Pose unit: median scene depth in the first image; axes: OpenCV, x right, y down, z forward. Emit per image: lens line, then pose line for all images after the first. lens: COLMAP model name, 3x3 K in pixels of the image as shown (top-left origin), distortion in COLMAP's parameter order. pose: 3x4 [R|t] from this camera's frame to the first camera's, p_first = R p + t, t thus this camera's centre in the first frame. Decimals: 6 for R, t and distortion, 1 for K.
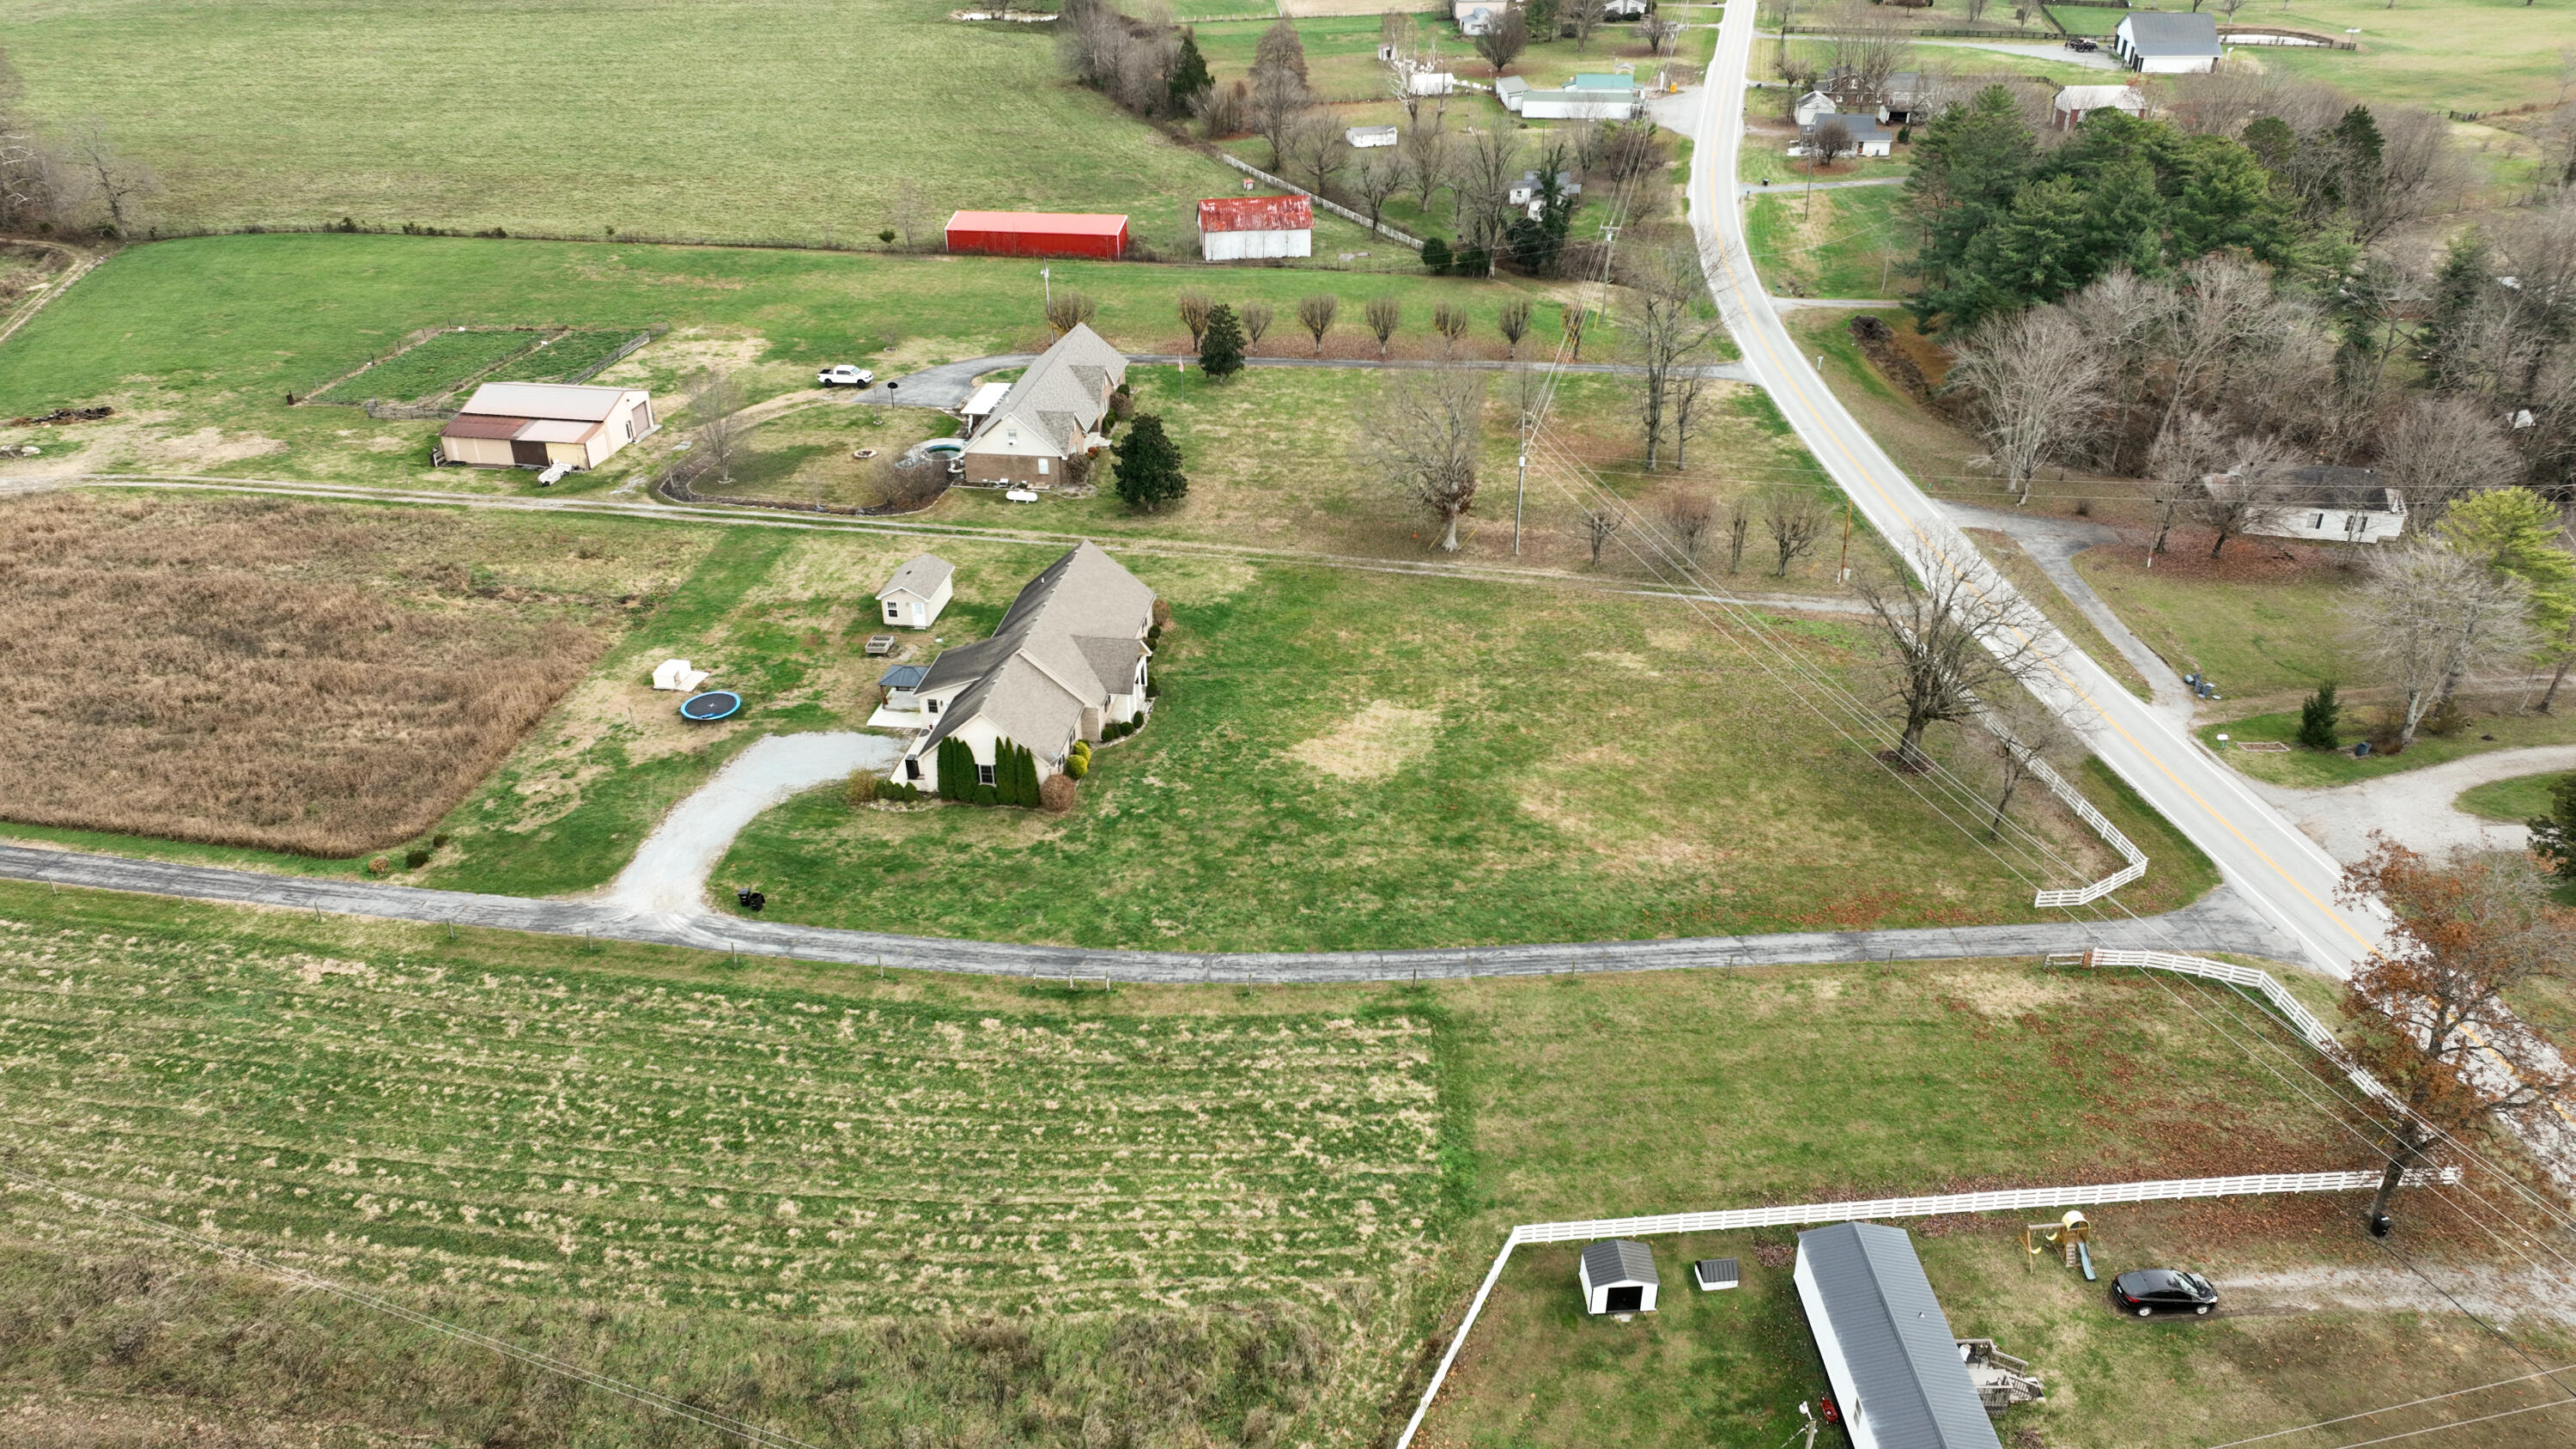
lens RADIAL K [[1799.4, 0, 1302.9], [0, 1799.4, 727.0], [0, 0, 1]] dist [0.004178, 0.005247]
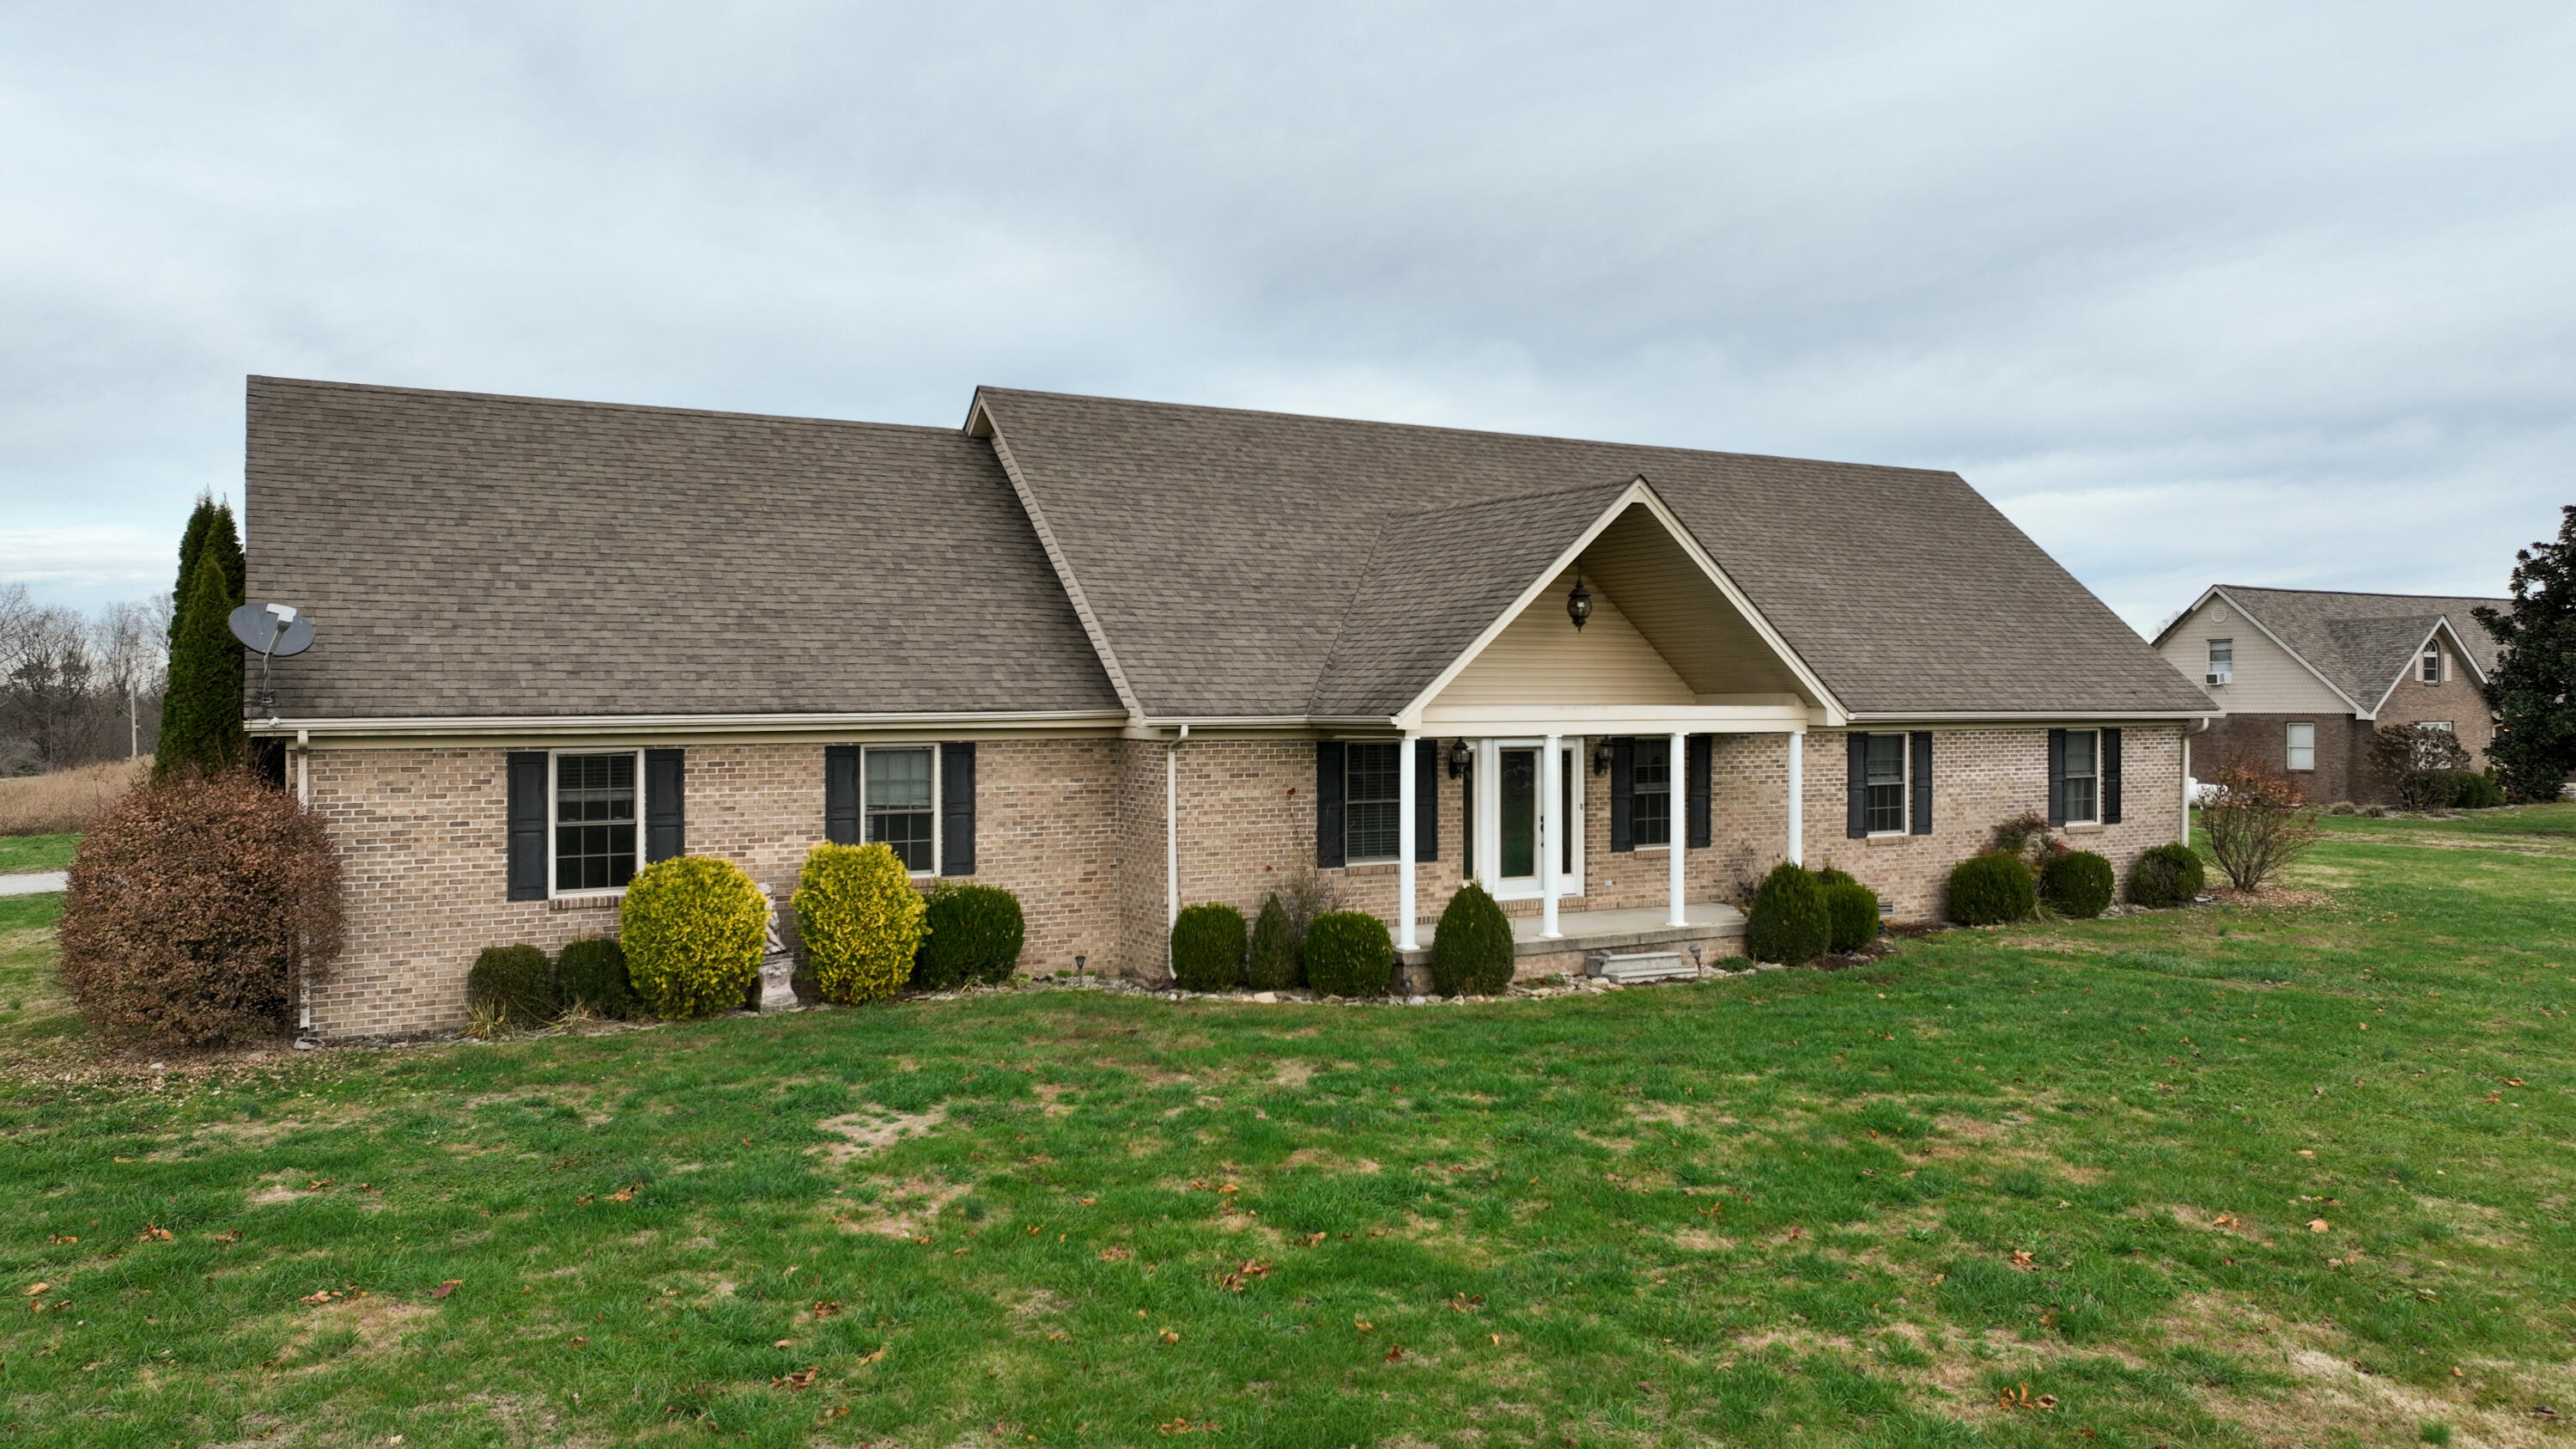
lens RADIAL K [[1799.4, 0, 1302.9], [0, 1799.4, 727.0], [0, 0, 1]] dist [0.004178, 0.005247]
pose [[0.600070, 0.002677, -0.799943, 0.023069], [-0.382511, 0.879223, -0.283995, 0.030971], [0.702568, 0.476404, 0.528619, 0.981140]]
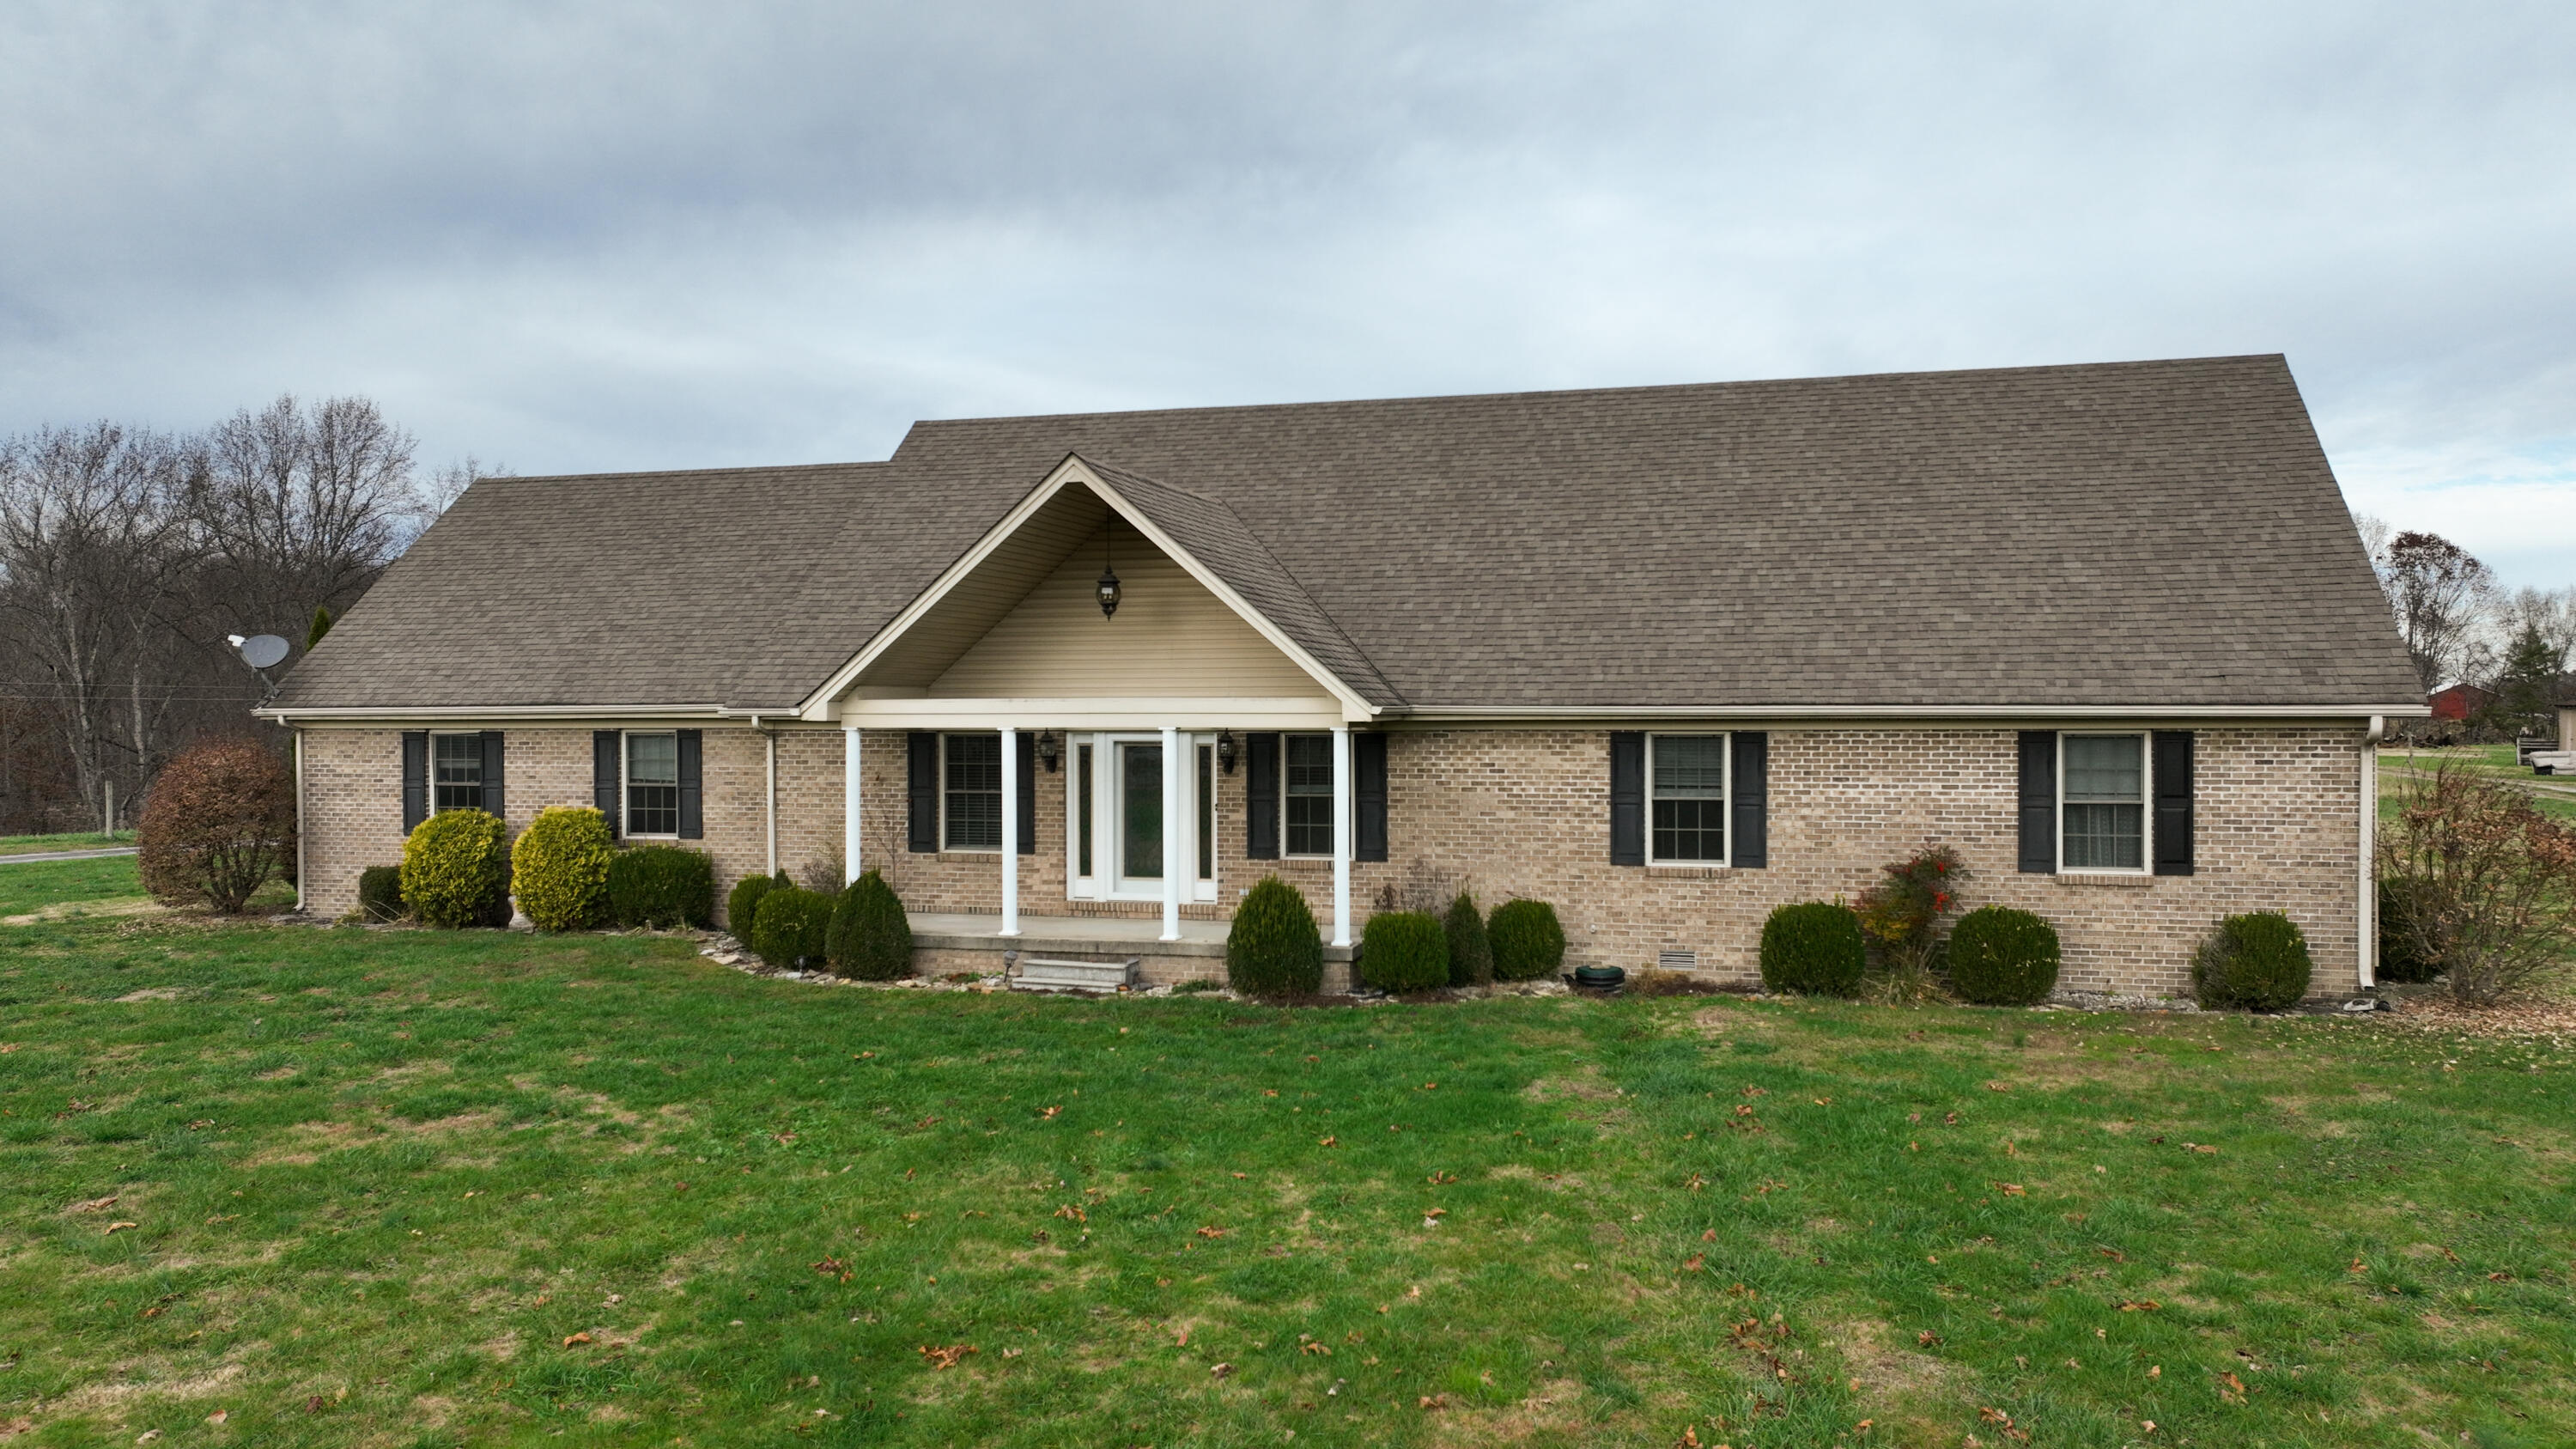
lens RADIAL K [[1799.4, 0, 1302.9], [0, 1799.4, 727.0], [0, 0, 1]] dist [0.004178, 0.005247]
pose [[-0.138387, 0.008812, -0.990339, 0.062986], [-0.477417, 0.875513, 0.074503, -0.053653], [0.867711, 0.483115, -0.116952, 1.135453]]
